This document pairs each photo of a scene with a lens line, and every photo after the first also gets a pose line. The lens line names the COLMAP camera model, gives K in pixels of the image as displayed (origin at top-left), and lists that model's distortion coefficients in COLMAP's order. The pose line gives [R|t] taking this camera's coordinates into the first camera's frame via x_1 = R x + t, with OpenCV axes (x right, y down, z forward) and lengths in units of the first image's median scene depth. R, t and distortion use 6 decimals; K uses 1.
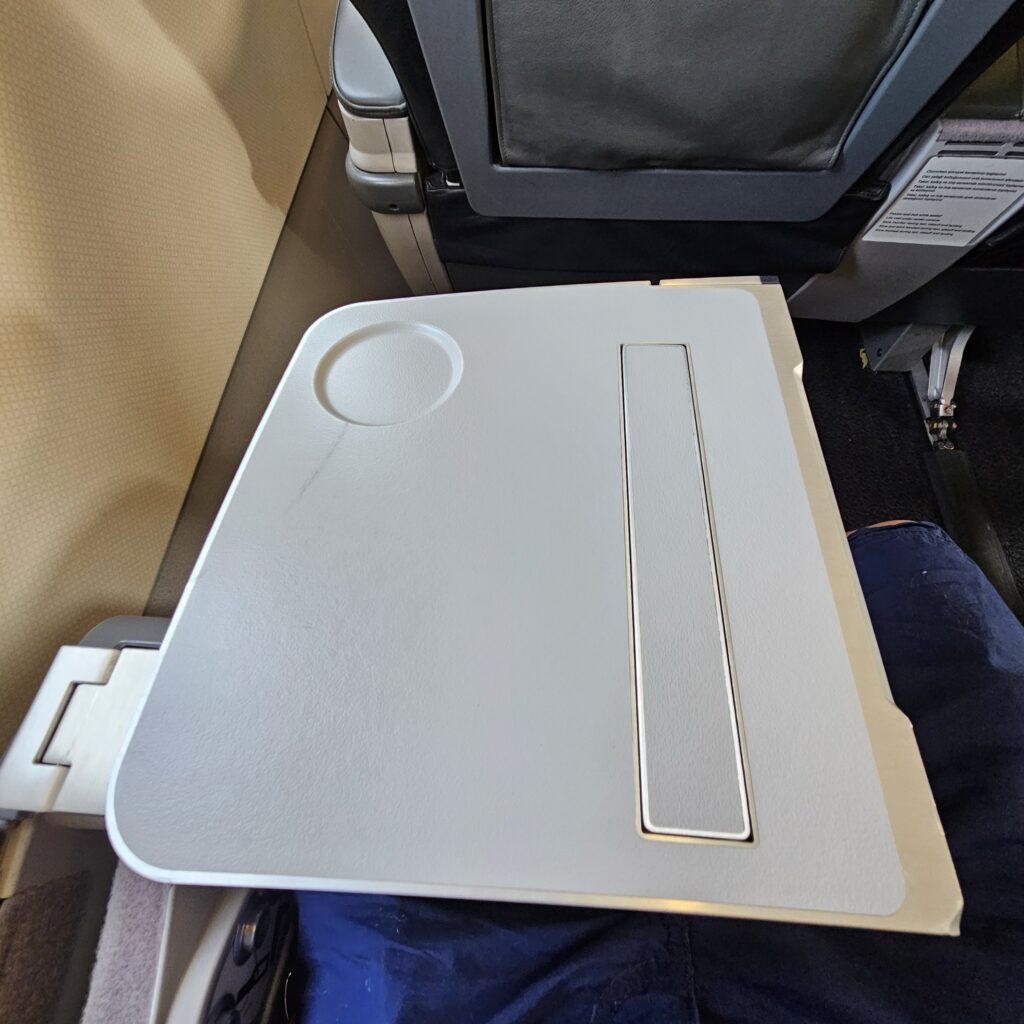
lens RADIAL K [[566.1, 0, 512.0], [0, 566.1, 512.0], [0, 0, 1]] dist [0.000622, 0.000473]
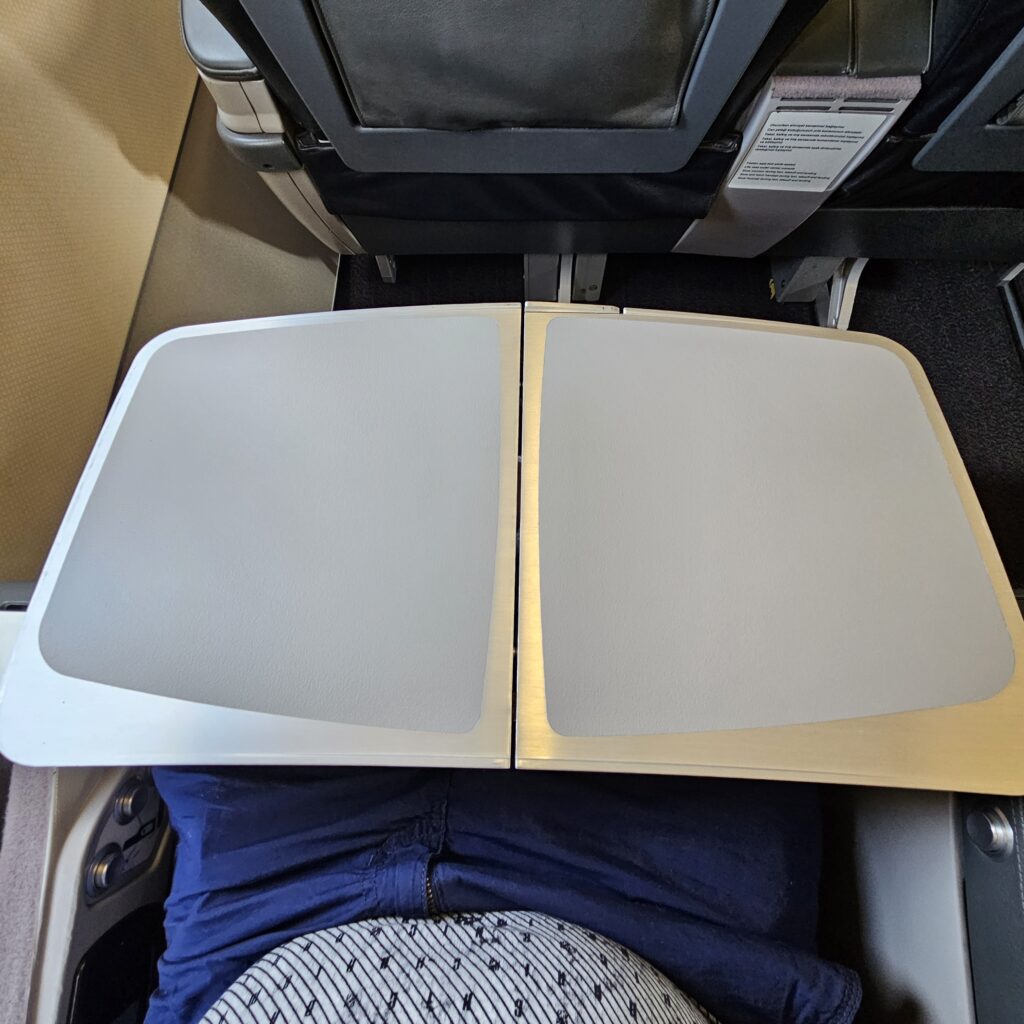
lens RADIAL K [[566.1, 0, 512.0], [0, 566.1, 512.0], [0, 0, 1]] dist [0.000622, 0.000473]
pose [[0.999340, -0.032201, 0.016802, 0.214208], [0.029416, 0.988896, 0.145672, -0.060581], [-0.021306, -0.145082, 0.989190, -0.128100]]
